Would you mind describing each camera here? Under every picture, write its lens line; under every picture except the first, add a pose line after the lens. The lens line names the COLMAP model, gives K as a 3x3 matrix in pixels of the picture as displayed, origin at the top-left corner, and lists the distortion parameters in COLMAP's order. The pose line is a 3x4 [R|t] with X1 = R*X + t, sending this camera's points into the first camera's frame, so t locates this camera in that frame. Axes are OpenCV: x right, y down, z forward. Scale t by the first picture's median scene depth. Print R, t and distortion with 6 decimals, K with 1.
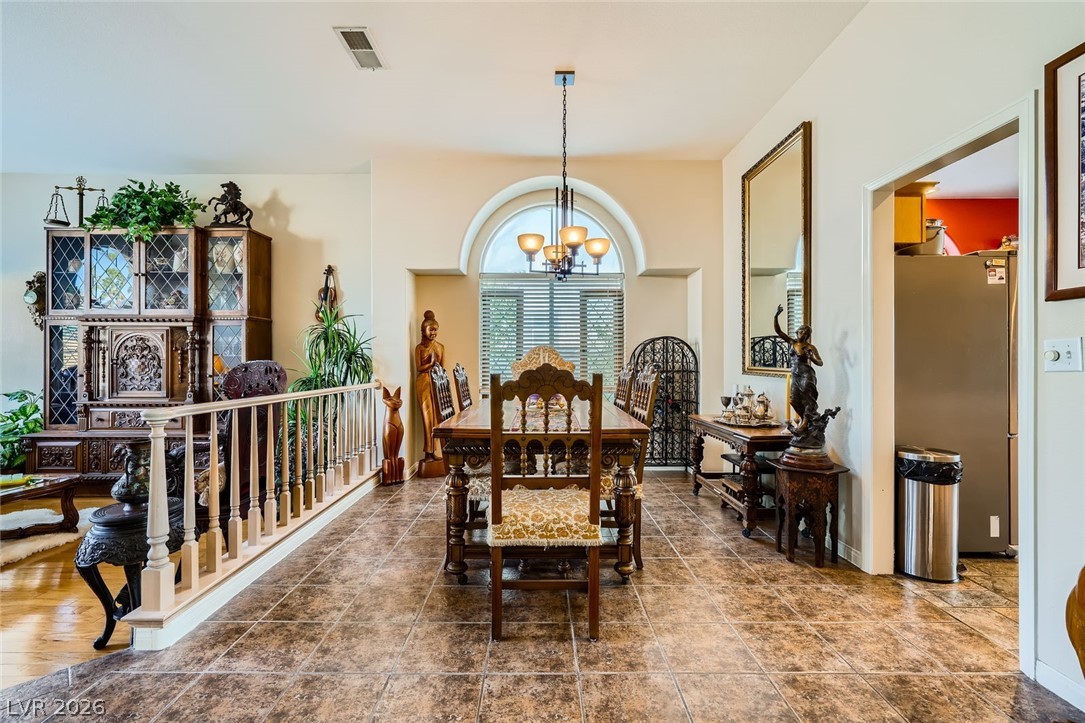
lens RADIAL K [[477.6, 0, 543.0], [0, 477.6, 362.8], [0, 0, 1]] dist [-0.001105, 0.001478]
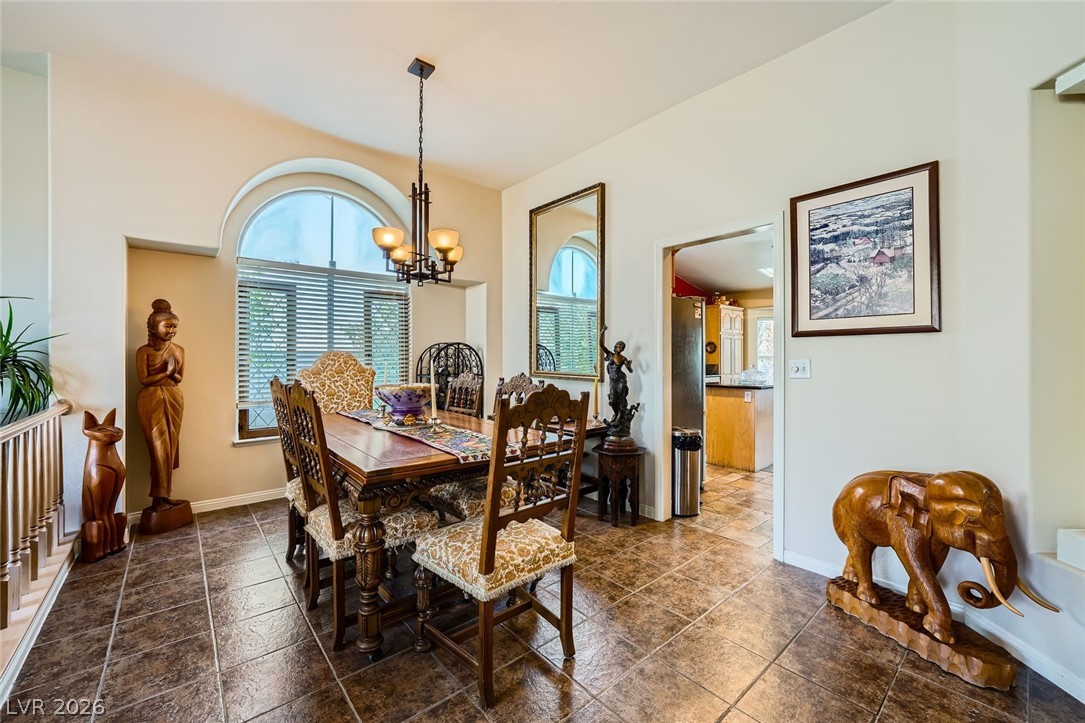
lens RADIAL K [[428.3, 0, 542.9], [0, 428.3, 357.4], [0, 0, 1]] dist [-0.009242, 0.000067]
pose [[0.767368, 0.000415, 0.641207, -0.358259], [0.001866, 0.999994, -0.002880, -0.032317], [-0.641204, 0.003406, 0.767363, 0.243517]]
